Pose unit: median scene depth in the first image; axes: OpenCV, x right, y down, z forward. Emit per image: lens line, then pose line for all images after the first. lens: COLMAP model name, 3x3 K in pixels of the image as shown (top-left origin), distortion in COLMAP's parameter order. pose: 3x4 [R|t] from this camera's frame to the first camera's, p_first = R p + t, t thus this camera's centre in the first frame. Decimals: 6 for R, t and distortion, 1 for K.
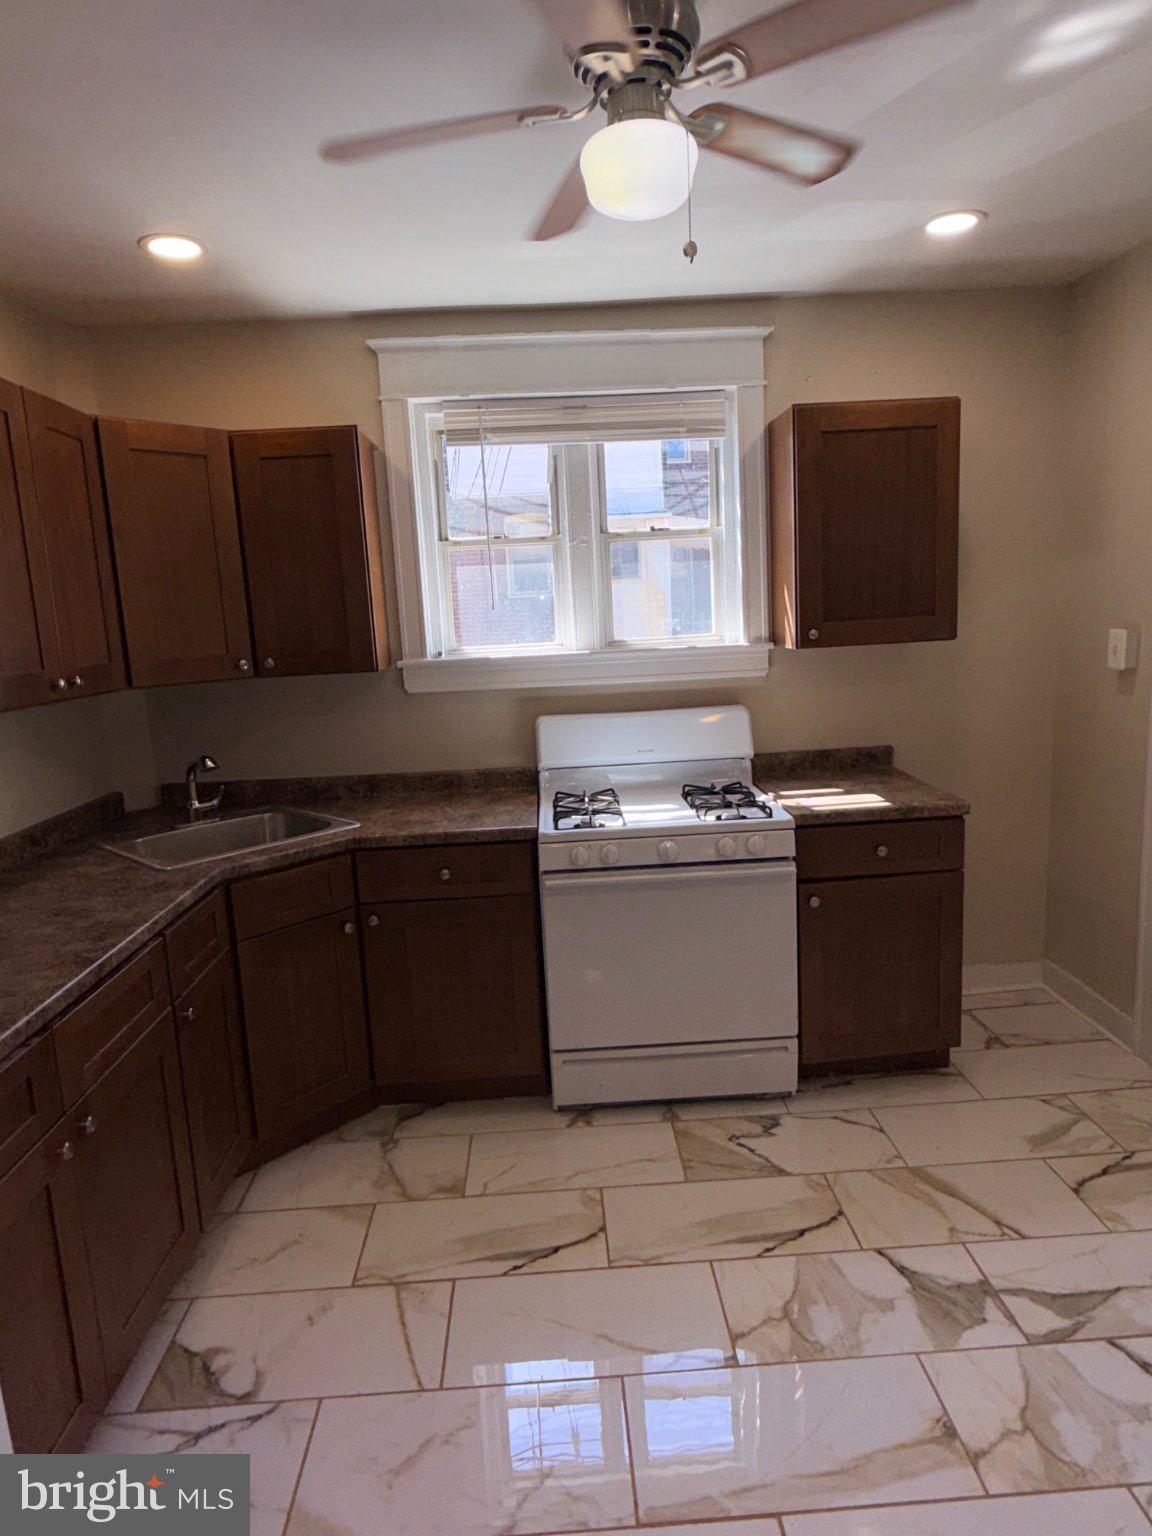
lens RADIAL K [[904.7, 0, 576.0], [0, 904.7, 768.0], [0, 0, 1]] dist [0.000854, 0.000192]
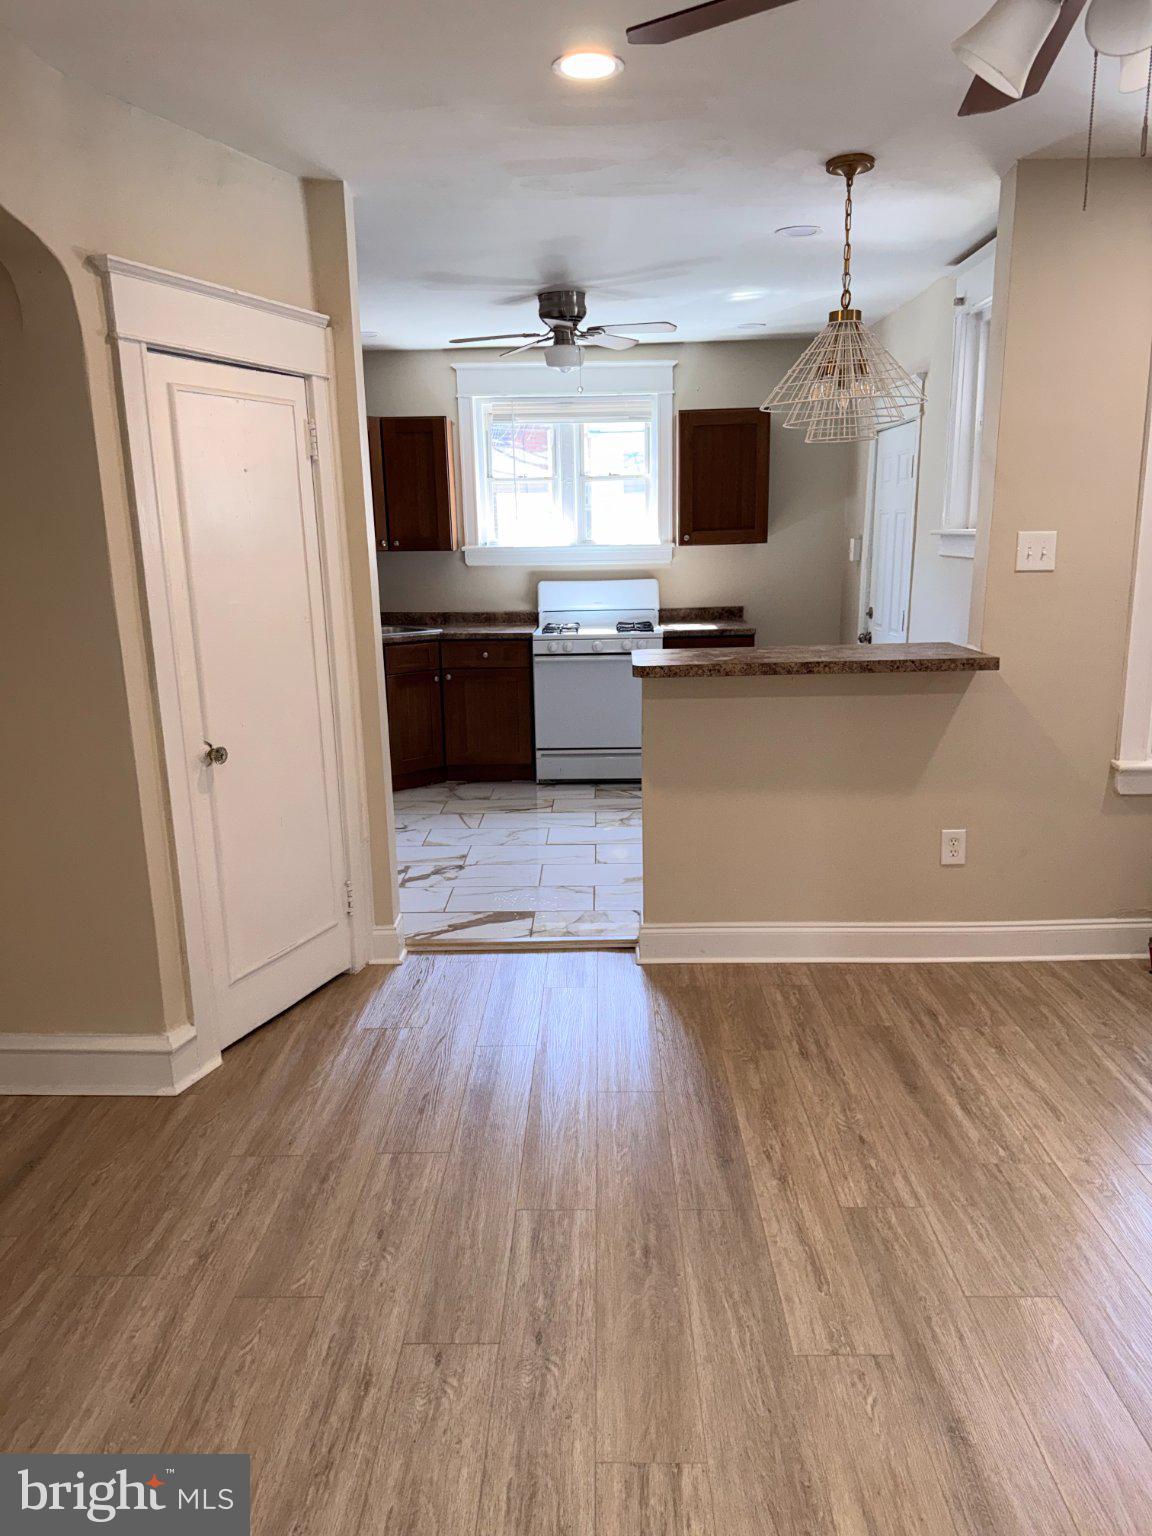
lens RADIAL K [[1079.2, 0, 576.3], [0, 1079.2, 795.6], [0, 0, 1]] dist [0.069977, -0.104084]
pose [[0.997599, 0.043099, -0.054217, 0.168984], [-0.039124, 0.996612, 0.072344, 0.211784], [0.057152, -0.070049, 0.995905, -1.178375]]
